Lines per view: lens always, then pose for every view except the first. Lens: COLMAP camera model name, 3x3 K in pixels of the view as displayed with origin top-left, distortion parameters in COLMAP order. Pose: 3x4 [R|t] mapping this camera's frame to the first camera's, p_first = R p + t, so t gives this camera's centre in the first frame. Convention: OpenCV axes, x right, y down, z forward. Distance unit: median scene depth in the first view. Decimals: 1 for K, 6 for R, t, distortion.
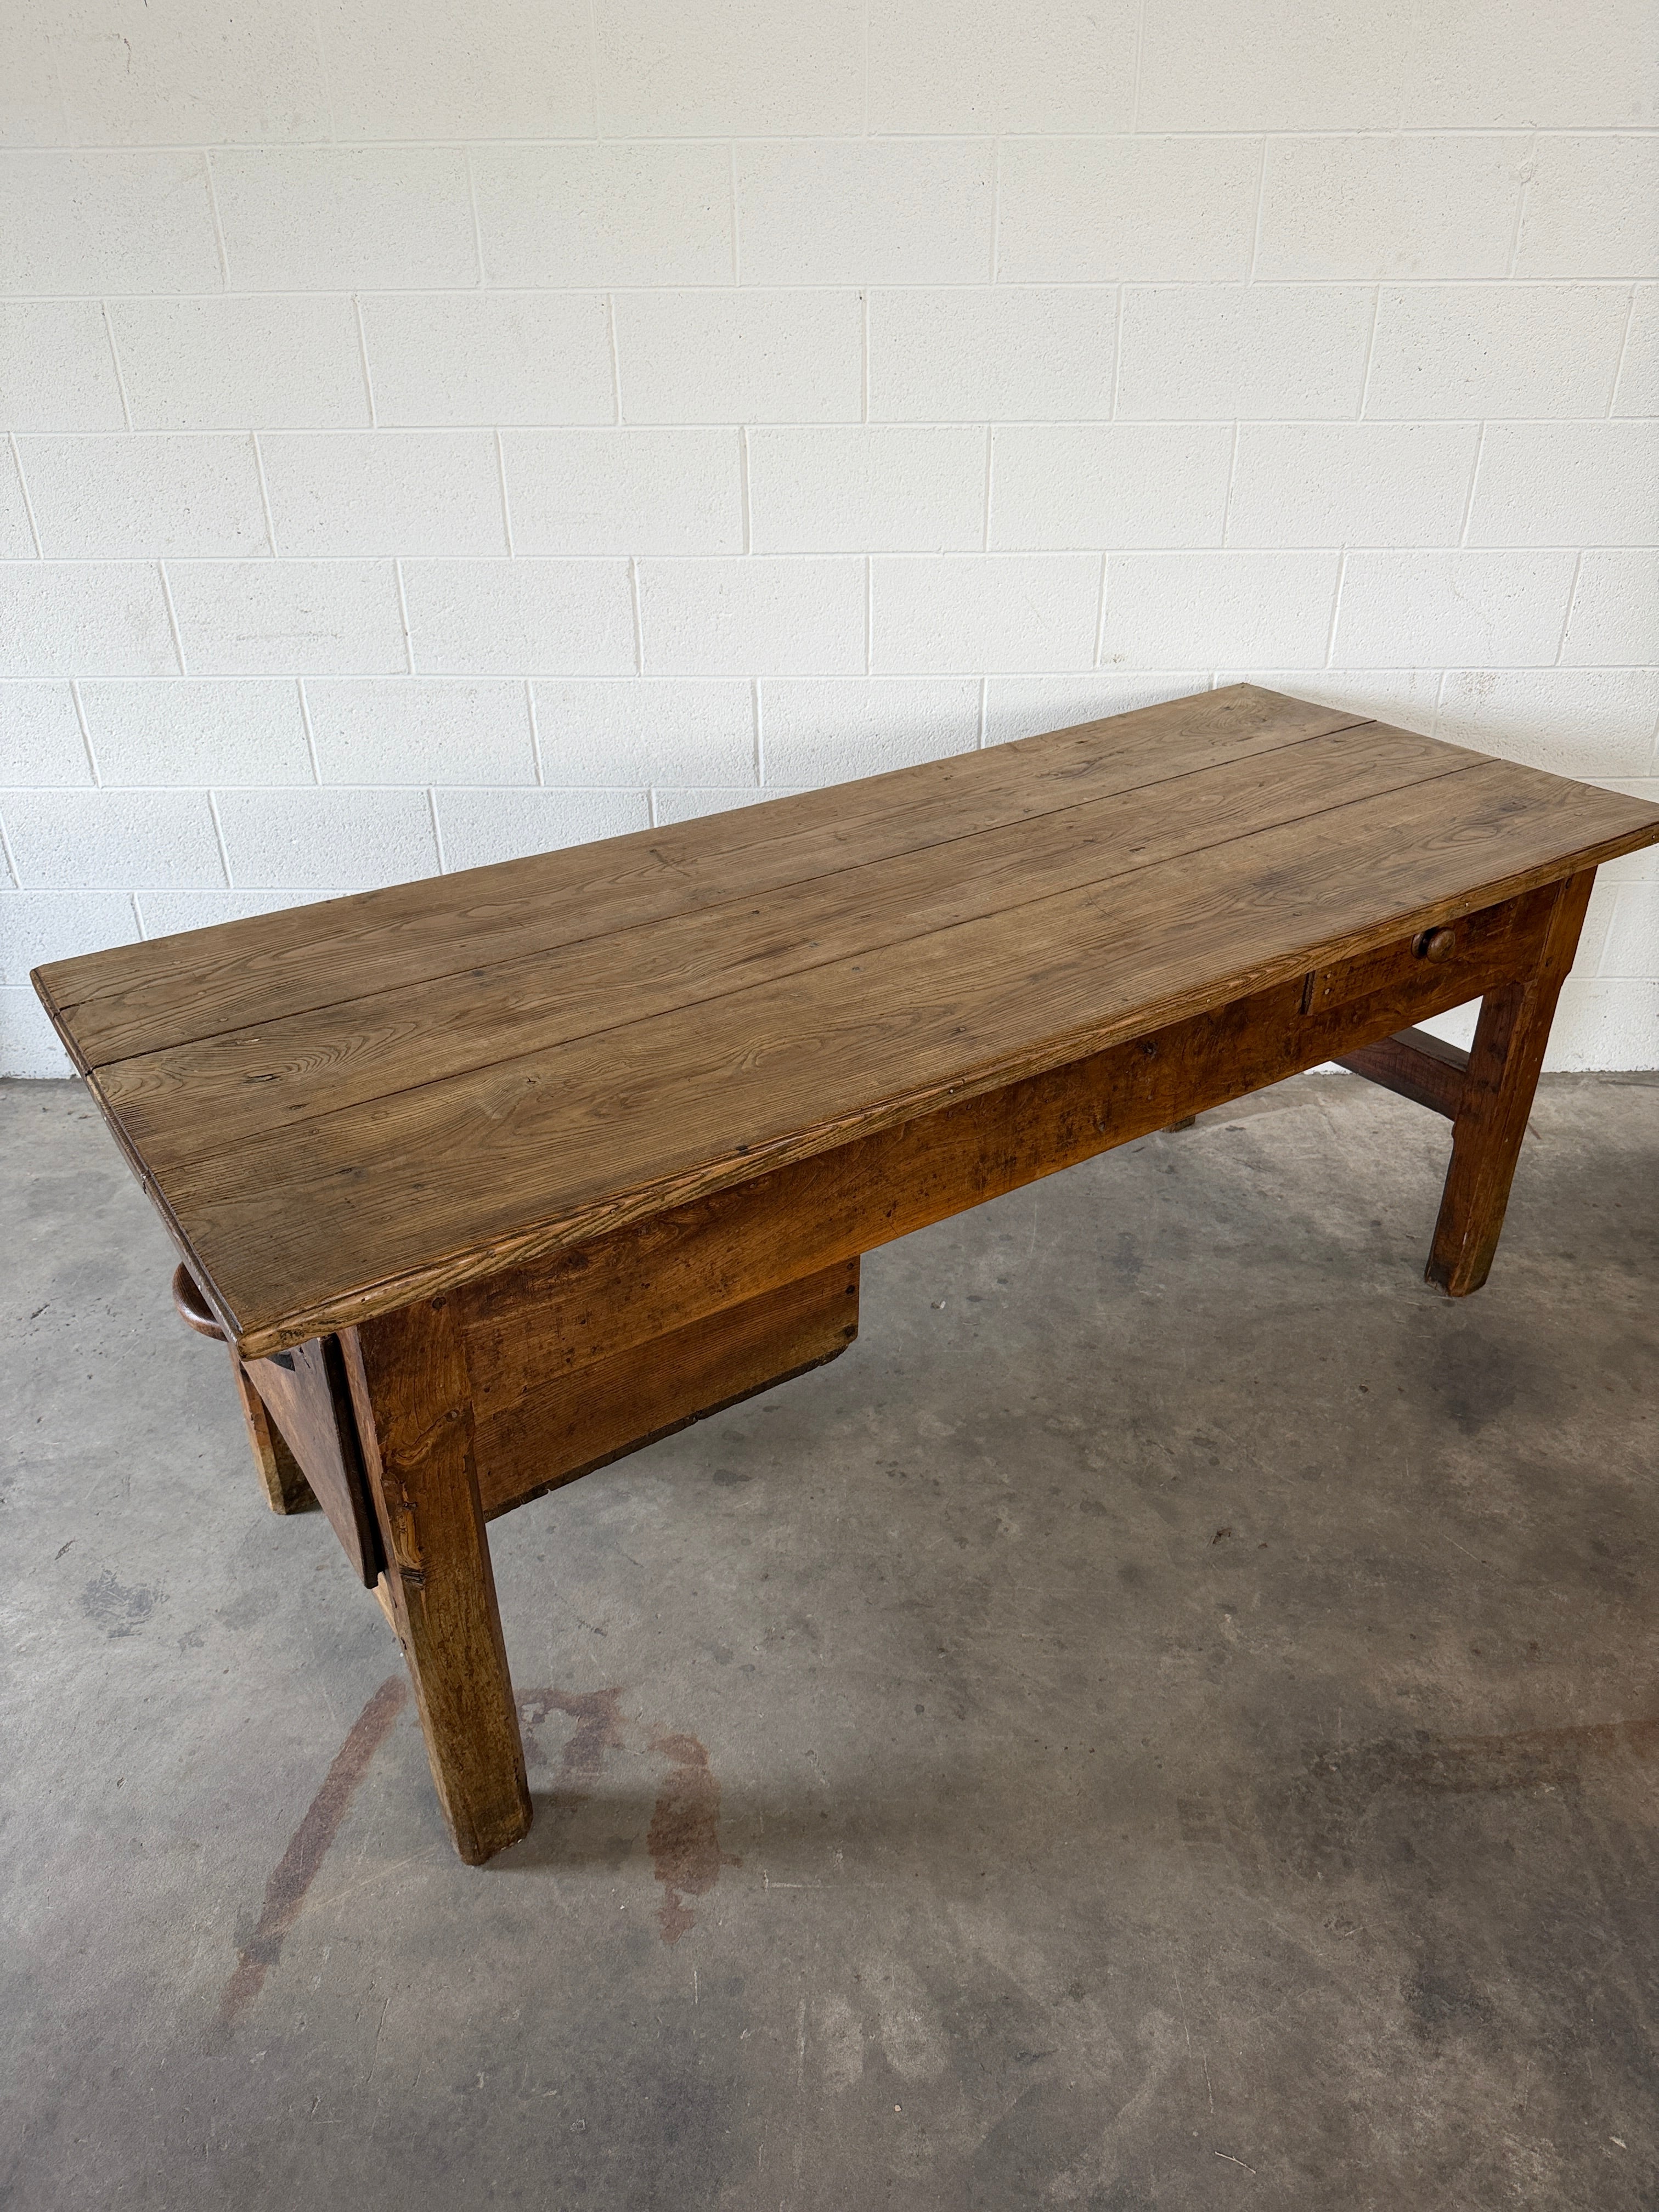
lens RADIAL K [[1558.8, 0, 831.3], [0, 1558.8, 1115.2], [0, 0, 1]] dist [0.078780, -0.120903]
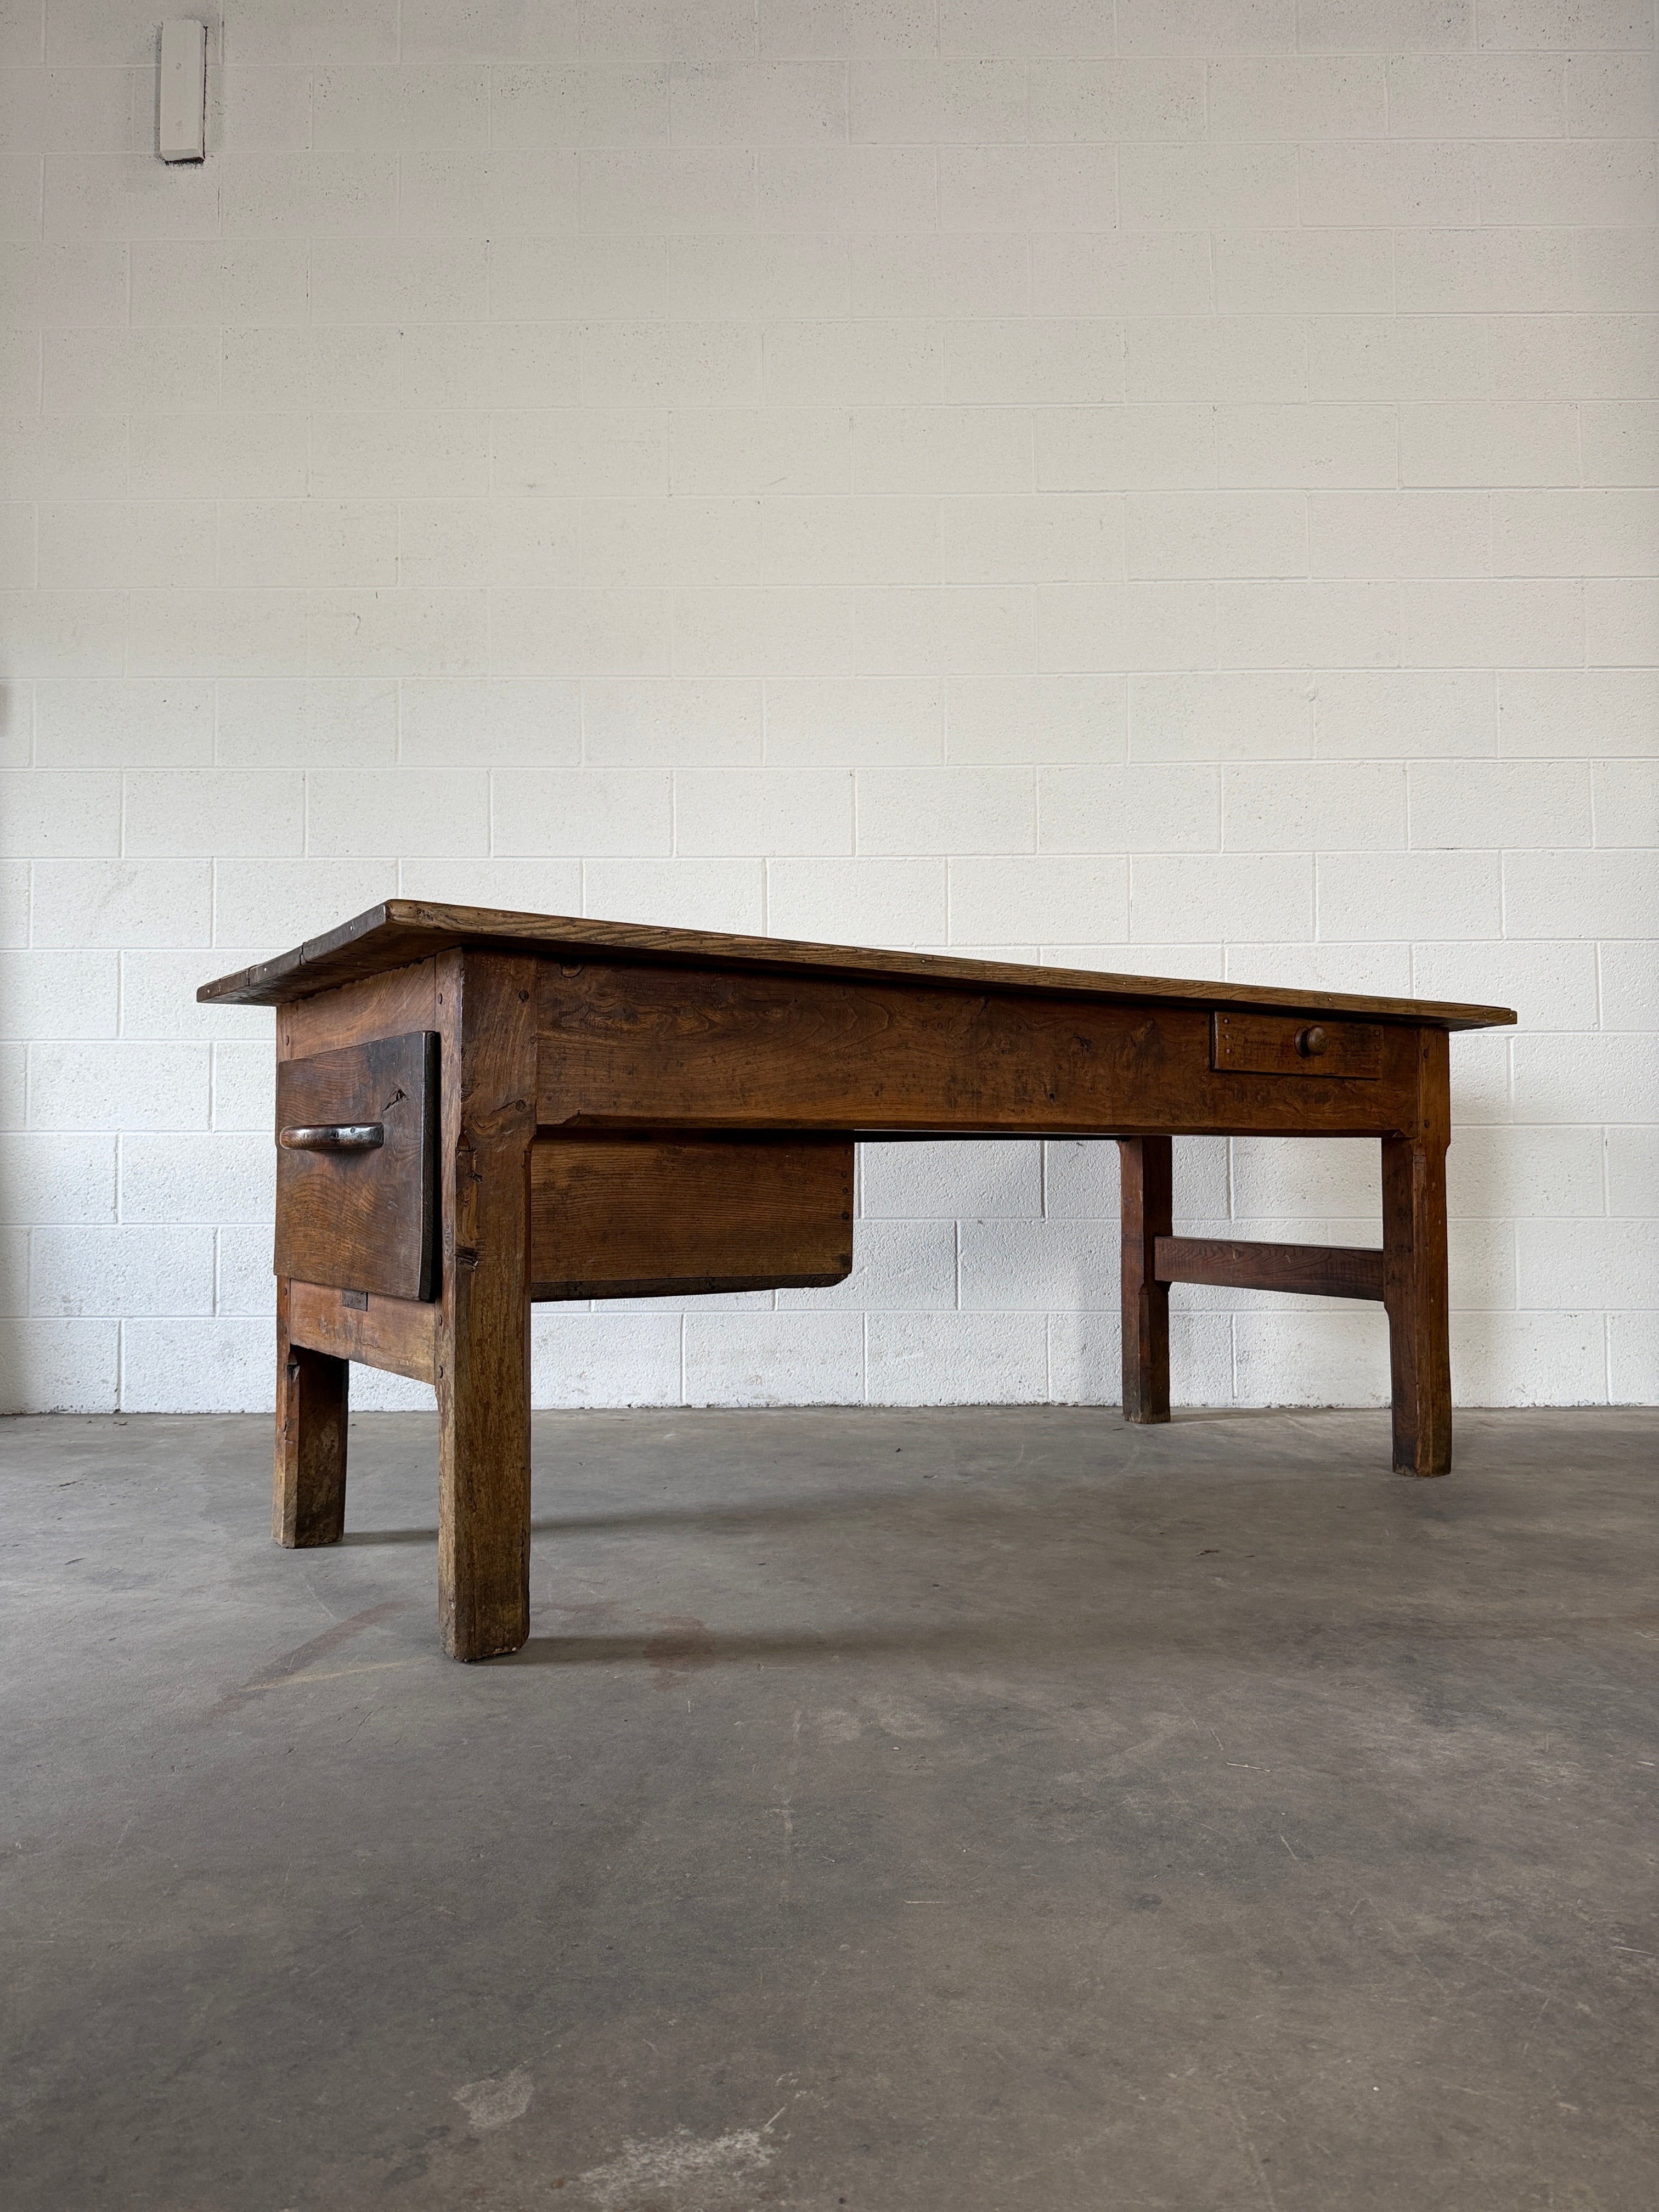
lens RADIAL K [[1551.0, 0, 829.5], [0, 1551.0, 1106.0], [0, 0, 1]] dist [0.082597, -0.093499]
pose [[0.999992, 0.003982, 0.000797, -0.000925], [-0.002935, 0.844361, -0.535767, 0.546400], [-0.002806, 0.535760, 0.844366, -0.015756]]
